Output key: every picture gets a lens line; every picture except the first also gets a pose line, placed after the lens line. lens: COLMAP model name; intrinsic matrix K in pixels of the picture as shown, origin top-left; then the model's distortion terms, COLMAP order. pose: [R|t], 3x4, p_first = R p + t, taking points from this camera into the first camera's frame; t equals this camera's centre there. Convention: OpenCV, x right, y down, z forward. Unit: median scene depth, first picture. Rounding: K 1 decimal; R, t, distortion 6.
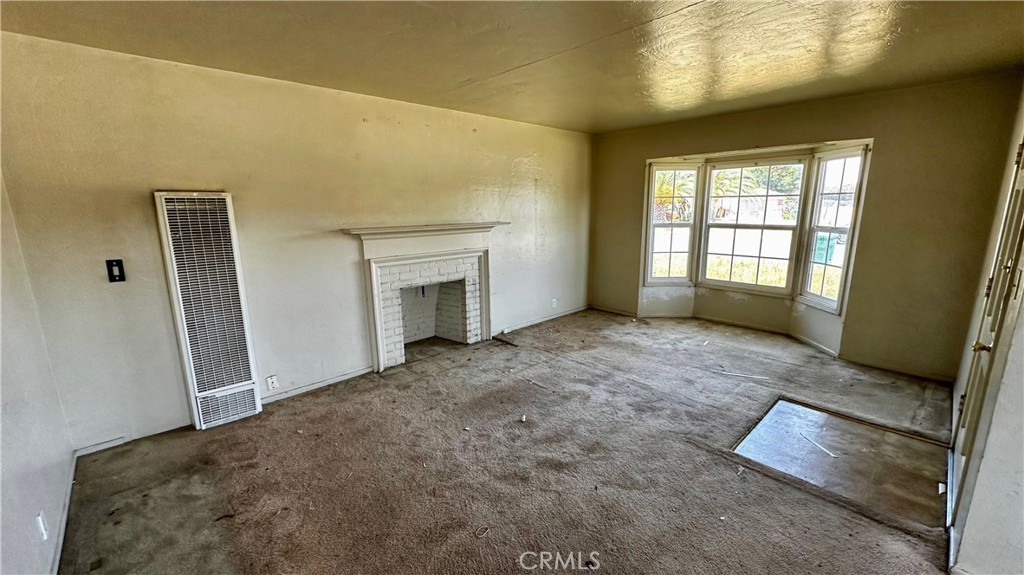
lens RADIAL K [[410.3, 0, 518.0], [0, 410.3, 292.7], [0, 0, 1]] dist [-0.000057, 0.000297]
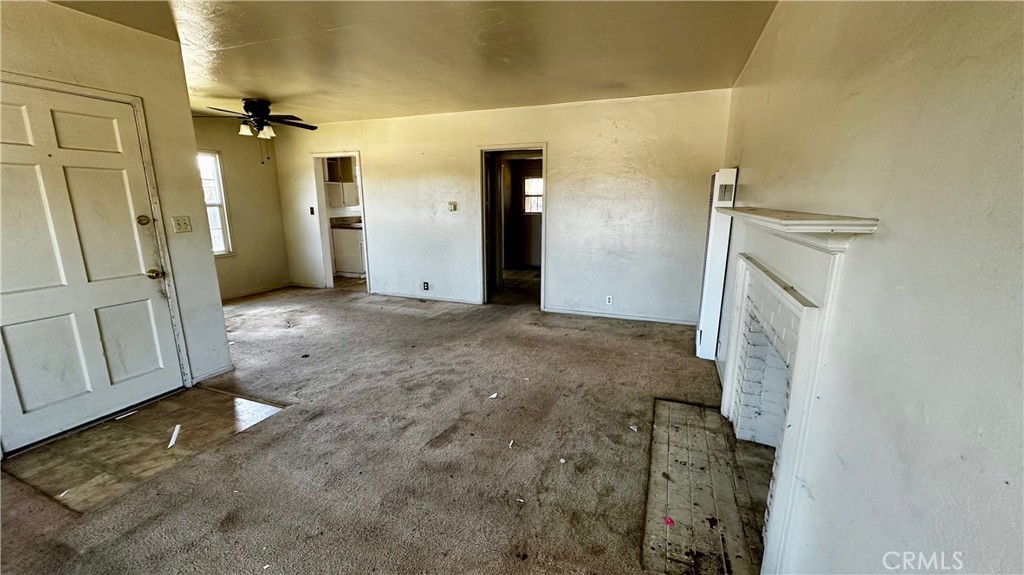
lens RADIAL K [[410.3, 0, 517.1], [0, 410.3, 288.7], [0, 0, 1]] dist [-0.000057, 0.000297]
pose [[-0.896411, 0.099326, -0.431950, 0.389788], [-0.081453, 0.921051, 0.380829, -0.360939], [0.435674, 0.376563, -0.817550, 1.958604]]
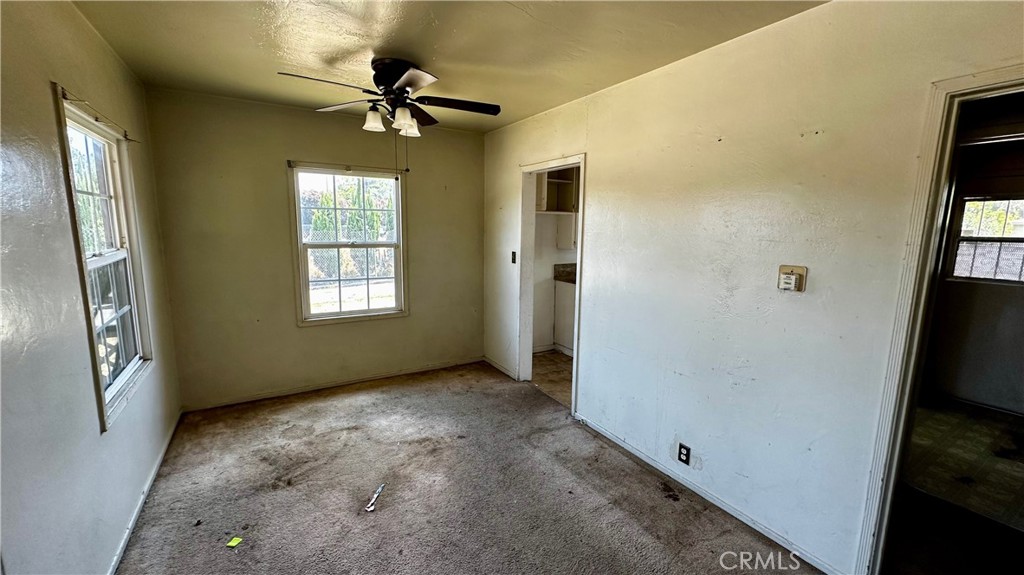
lens RADIAL K [[410.3, 0, 509.9], [0, 410.3, 288.6], [0, 0, 1]] dist [-0.000057, 0.000297]
pose [[-0.977046, -0.042789, 0.208687, 0.141042], [0.031429, 0.939946, 0.339872, -0.210864], [-0.210698, 0.338630, -0.917026, 0.977108]]
